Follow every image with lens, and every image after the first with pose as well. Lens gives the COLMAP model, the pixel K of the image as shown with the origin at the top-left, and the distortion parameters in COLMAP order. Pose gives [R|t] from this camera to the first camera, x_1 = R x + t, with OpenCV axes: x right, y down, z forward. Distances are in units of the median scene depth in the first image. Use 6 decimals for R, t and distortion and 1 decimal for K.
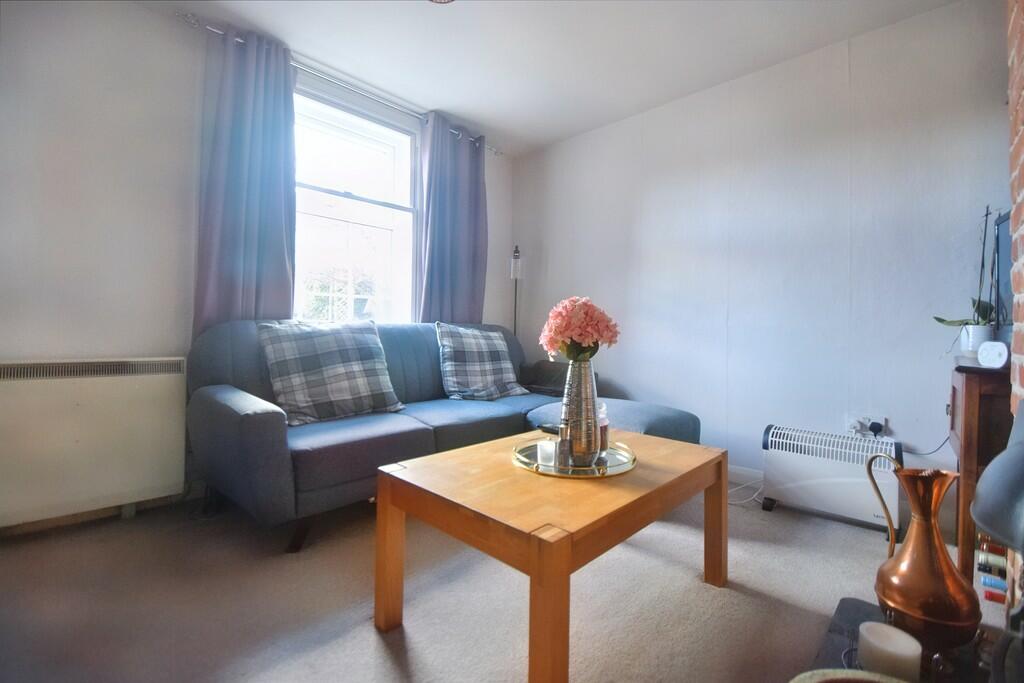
lens RADIAL K [[456.4, 0, 519.6], [0, 456.4, 347.0], [0, 0, 1]] dist [-0.000067, -0.000751]
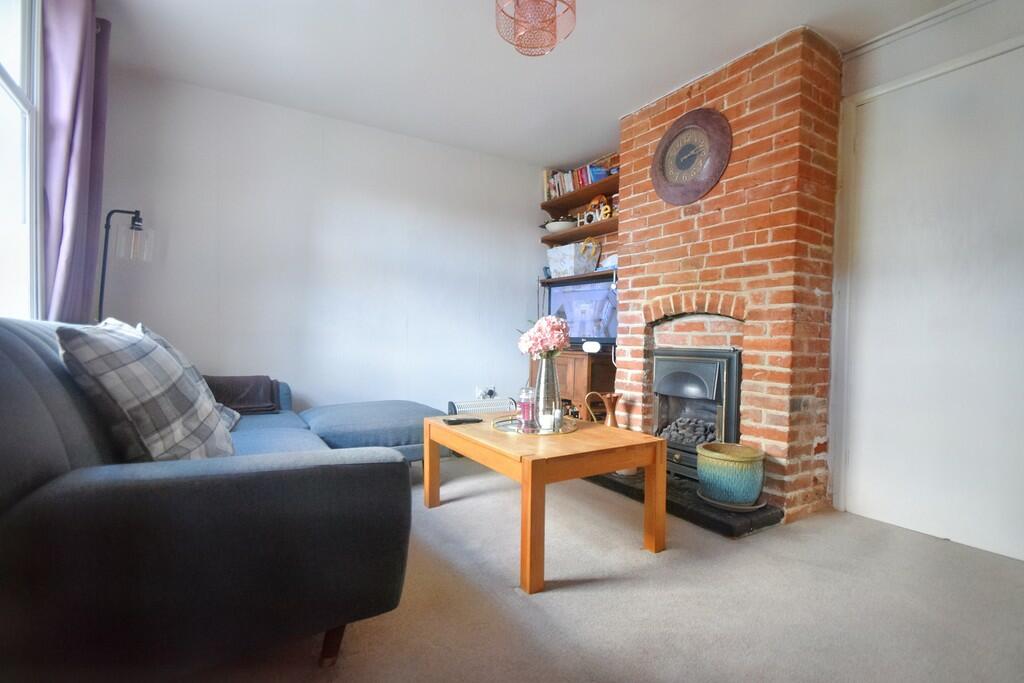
lens RADIAL K [[456.4, 0, 519.6], [0, 456.4, 347.0], [0, 0, 1]] dist [-0.000067, -0.000751]
pose [[0.228731, -0.020369, 0.973277, -0.904876], [0.013080, 0.999755, 0.017849, -0.033094], [-0.973402, 0.008648, 0.228942, 0.464130]]
